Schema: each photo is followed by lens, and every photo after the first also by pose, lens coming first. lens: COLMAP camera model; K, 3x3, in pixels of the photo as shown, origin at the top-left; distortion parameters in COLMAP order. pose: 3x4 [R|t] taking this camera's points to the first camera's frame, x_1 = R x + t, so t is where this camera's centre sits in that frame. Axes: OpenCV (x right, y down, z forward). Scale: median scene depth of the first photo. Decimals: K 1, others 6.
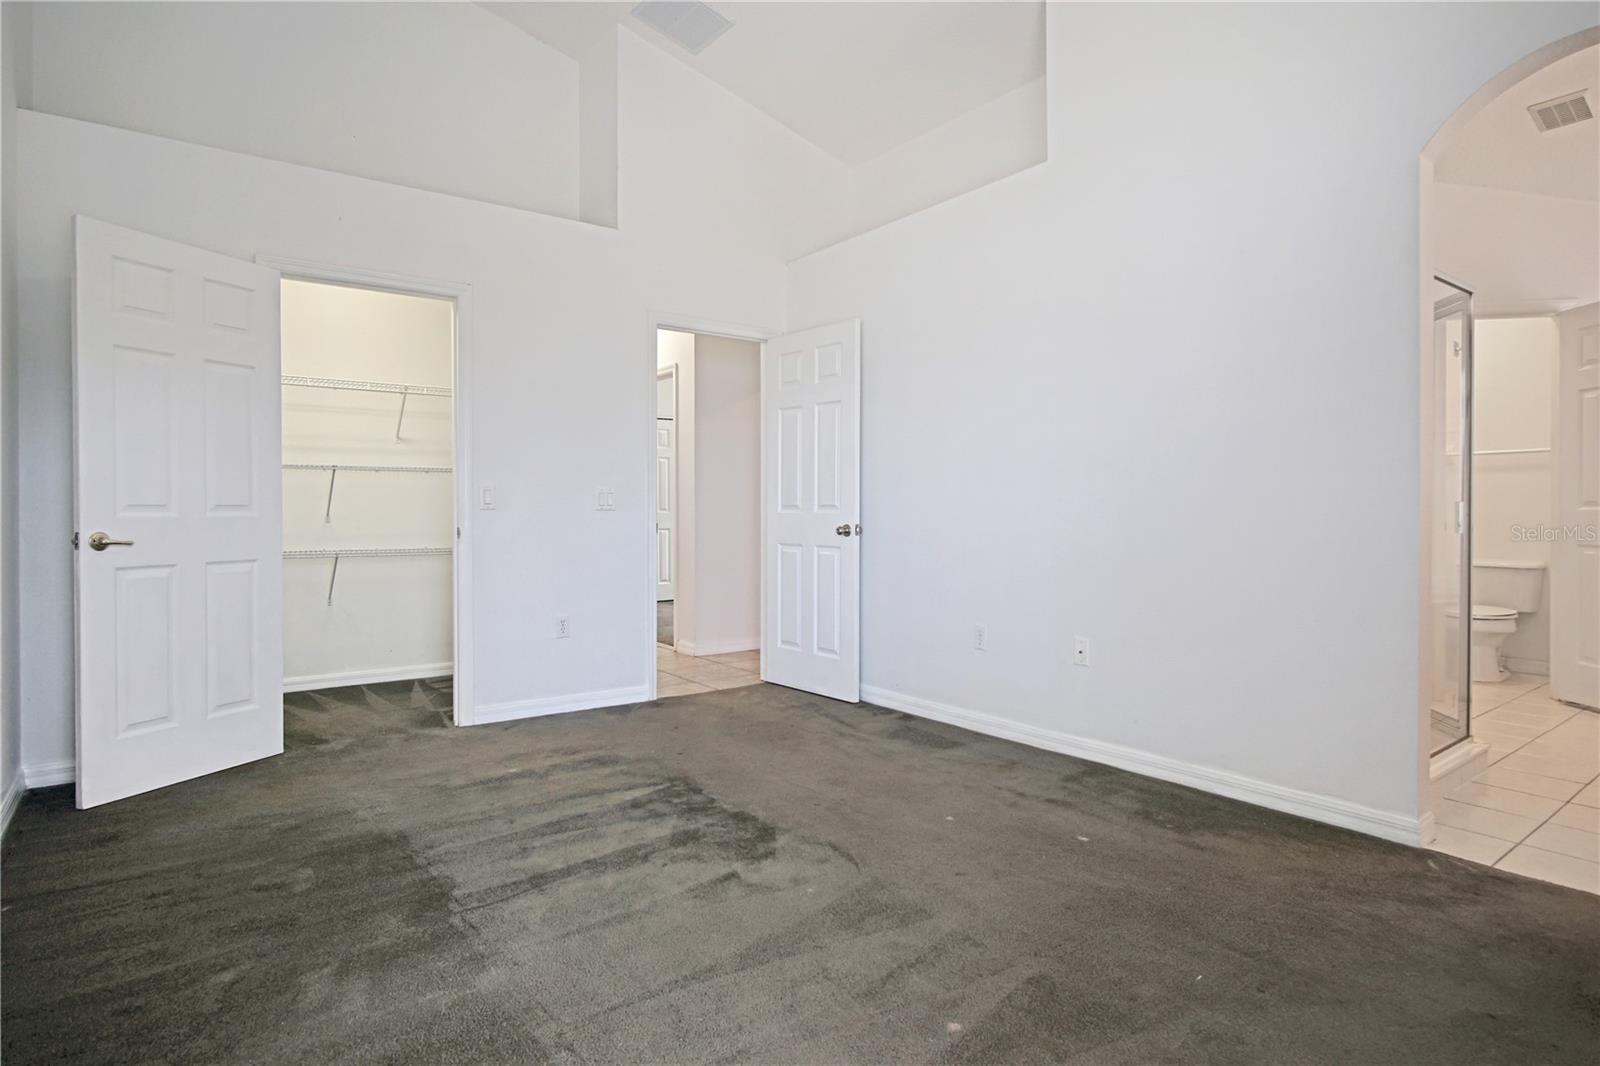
lens RADIAL K [[846.2, 0, 814.4], [0, 846.2, 521.5], [0, 0, 1]] dist [-0.023613, 0.003011]
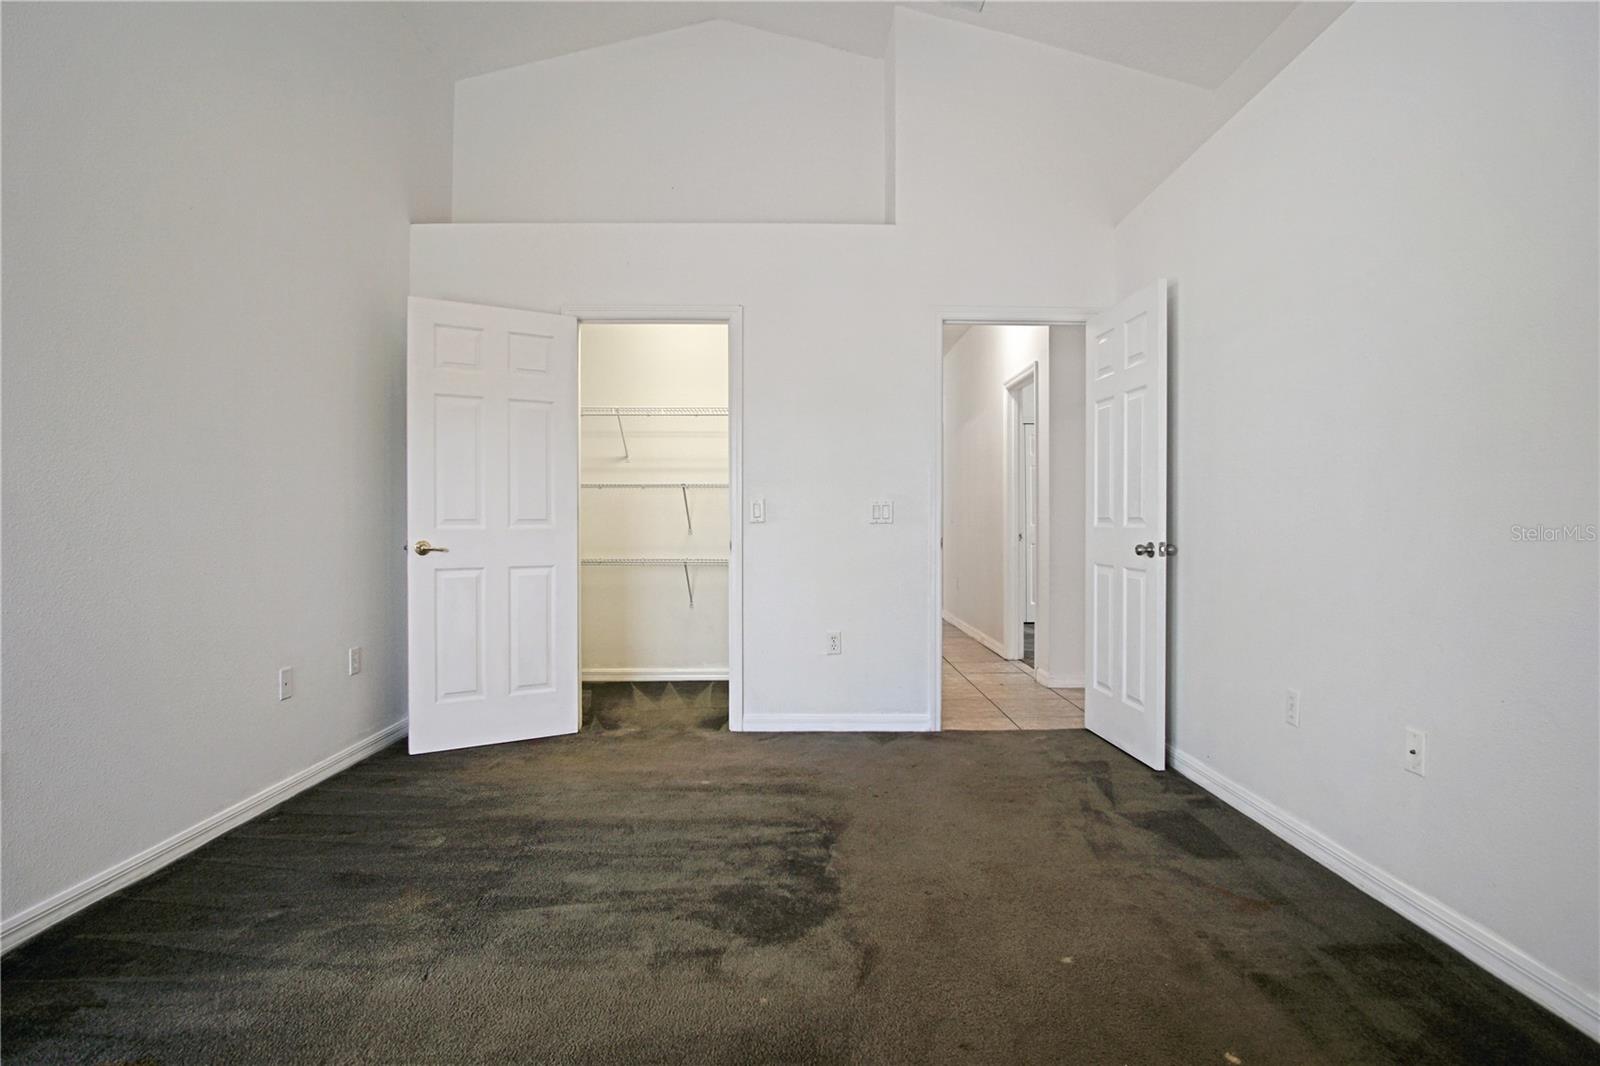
lens RADIAL K [[846.2, 0, 803.1], [0, 846.2, 535.5], [0, 0, 1]] dist [-0.023613, 0.003011]
pose [[0.813812, 0.008349, -0.581068, 0.311047], [-0.008140, 0.999962, 0.002968, -0.003127], [0.581071, 0.002315, 0.813850, 0.239716]]
